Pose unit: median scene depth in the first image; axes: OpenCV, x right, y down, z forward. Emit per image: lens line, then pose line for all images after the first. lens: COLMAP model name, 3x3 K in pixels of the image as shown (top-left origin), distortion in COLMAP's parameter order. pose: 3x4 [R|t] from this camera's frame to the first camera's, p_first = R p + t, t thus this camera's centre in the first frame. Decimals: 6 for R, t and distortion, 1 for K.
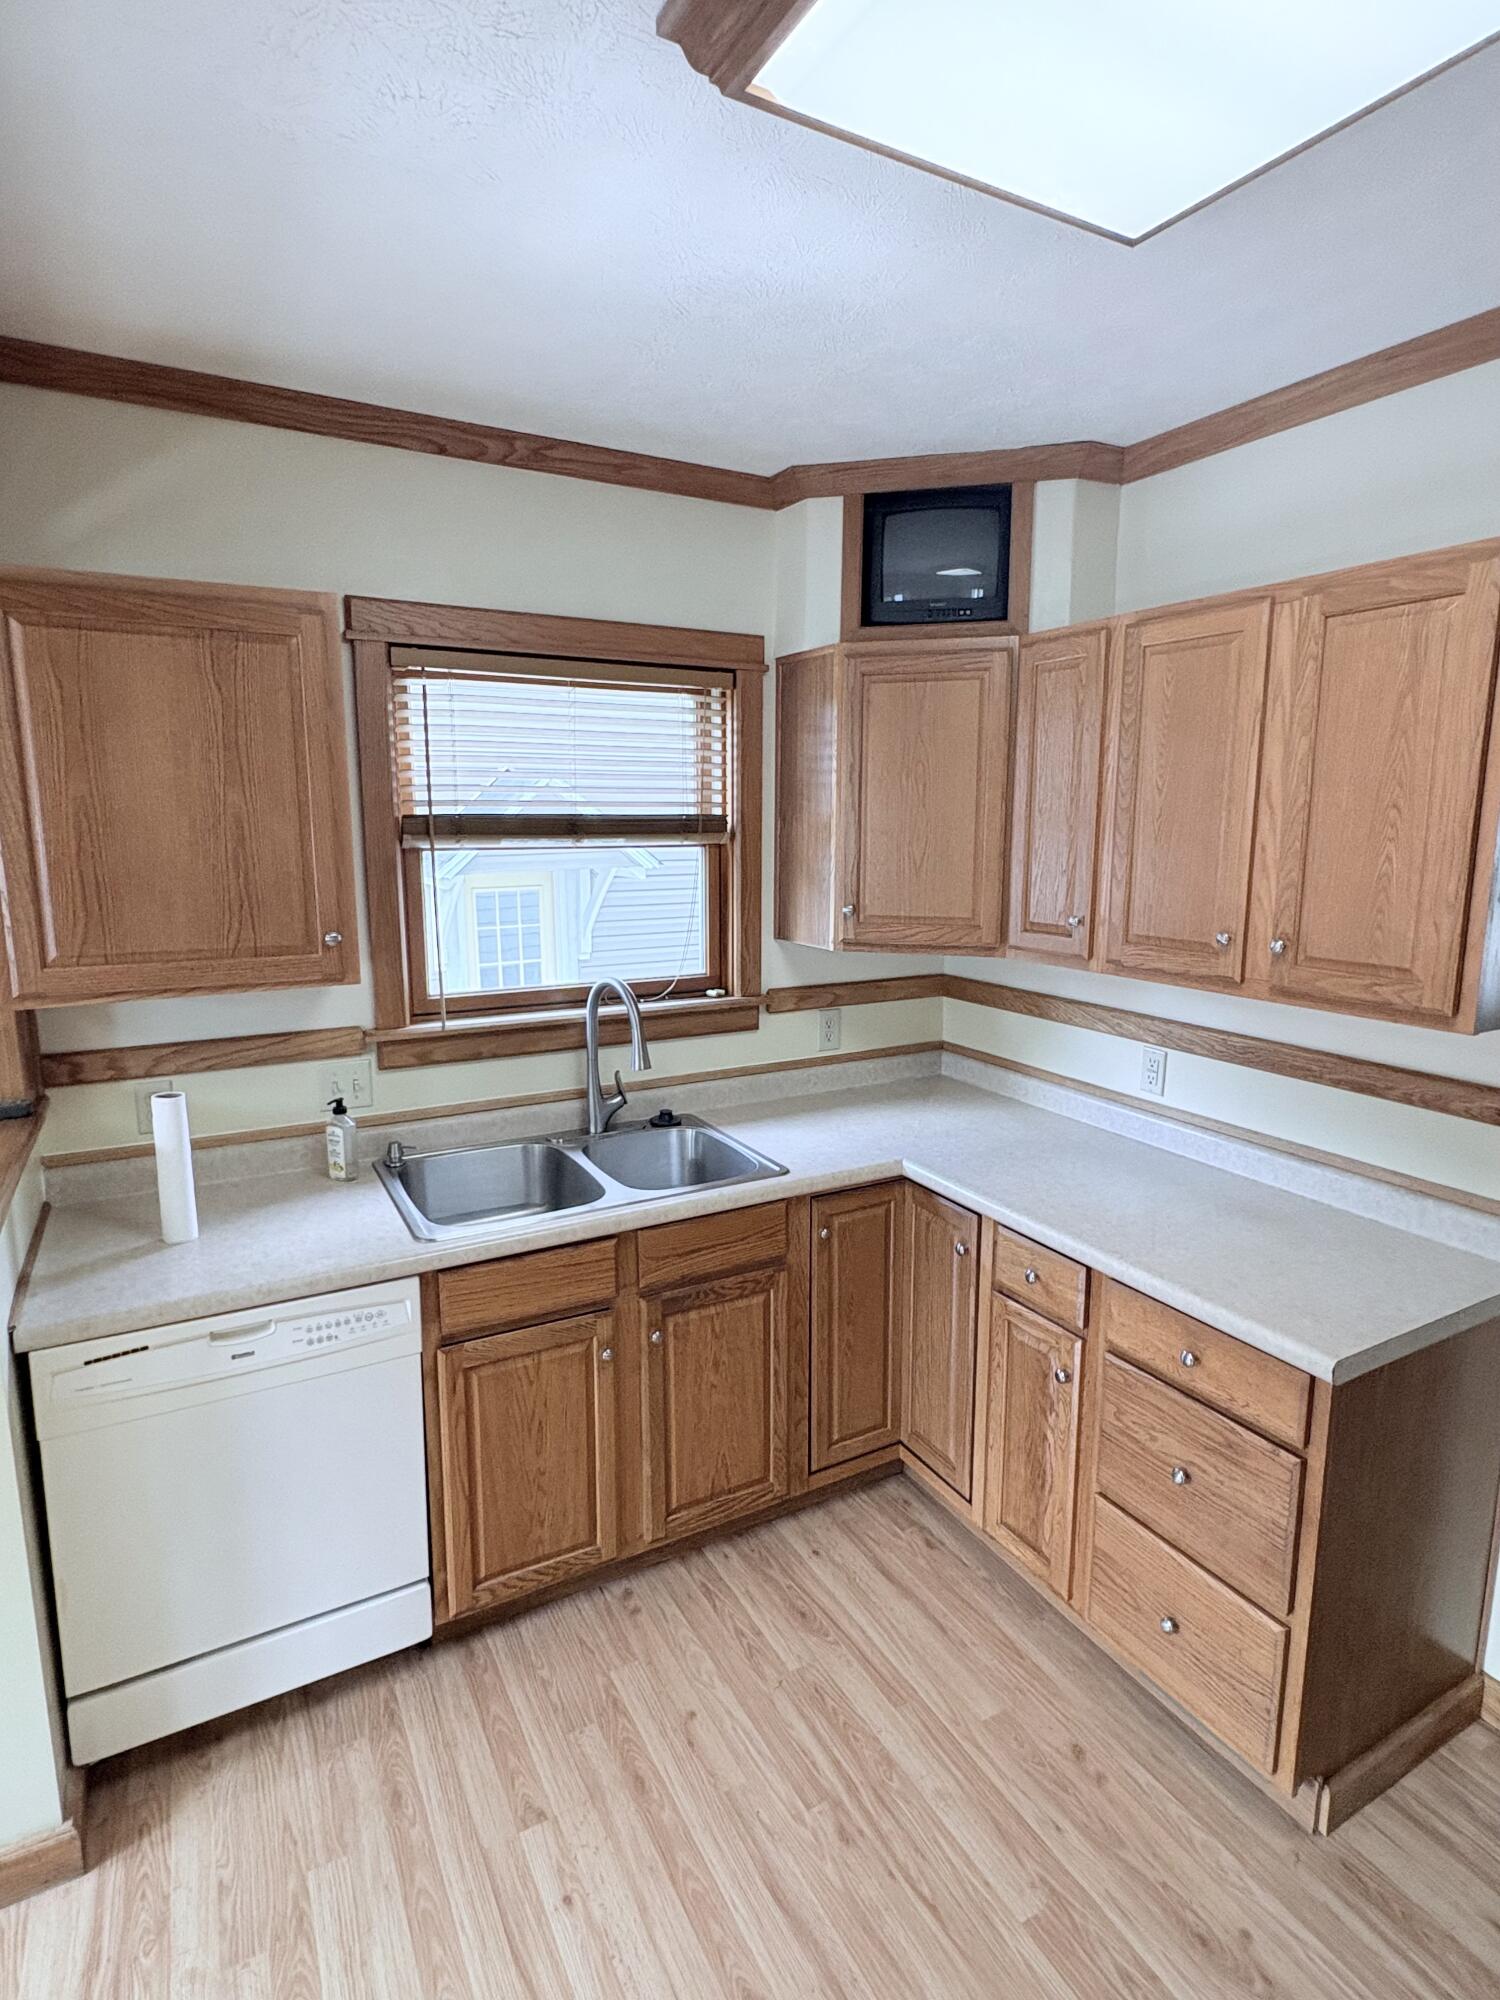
lens RADIAL K [[1048.4, 0, 748.8], [0, 1048.4, 994.7], [0, 0, 1]] dist [-0.003492, 0.002632]
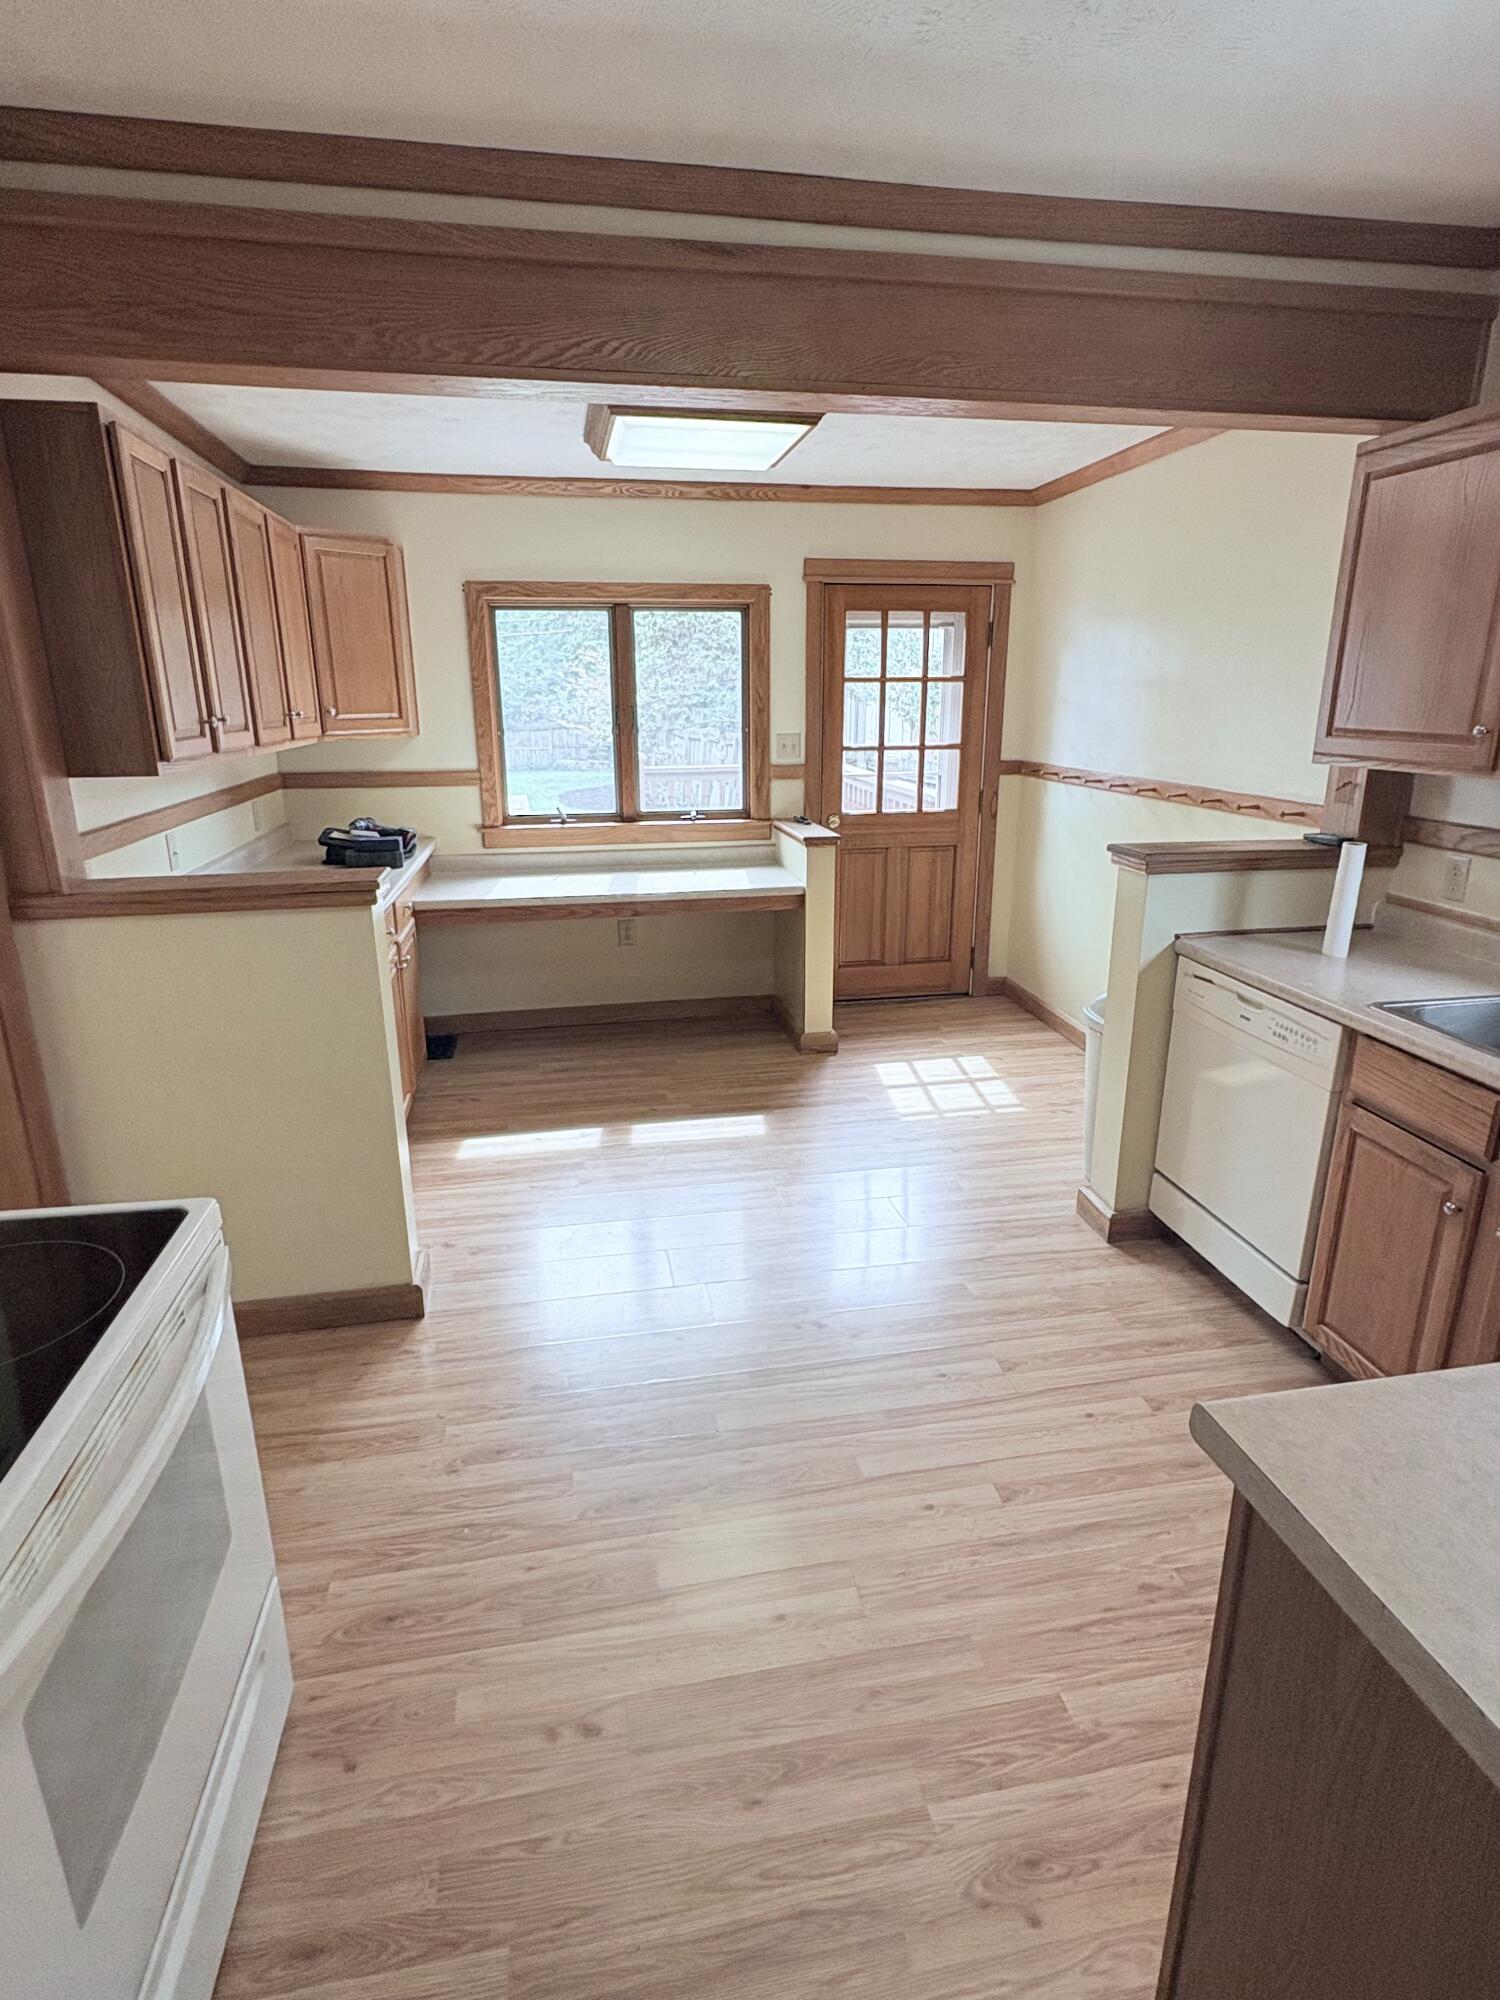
lens RADIAL K [[1048.4, 0, 750.9], [0, 1048.4, 1004.4], [0, 0, 1]] dist [-0.003492, 0.002632]
pose [[-0.316770, 0.273769, -0.908134, 0.947383], [-0.155092, 0.929604, 0.334340, -0.038661], [0.935737, 0.246753, -0.252011, 0.689264]]
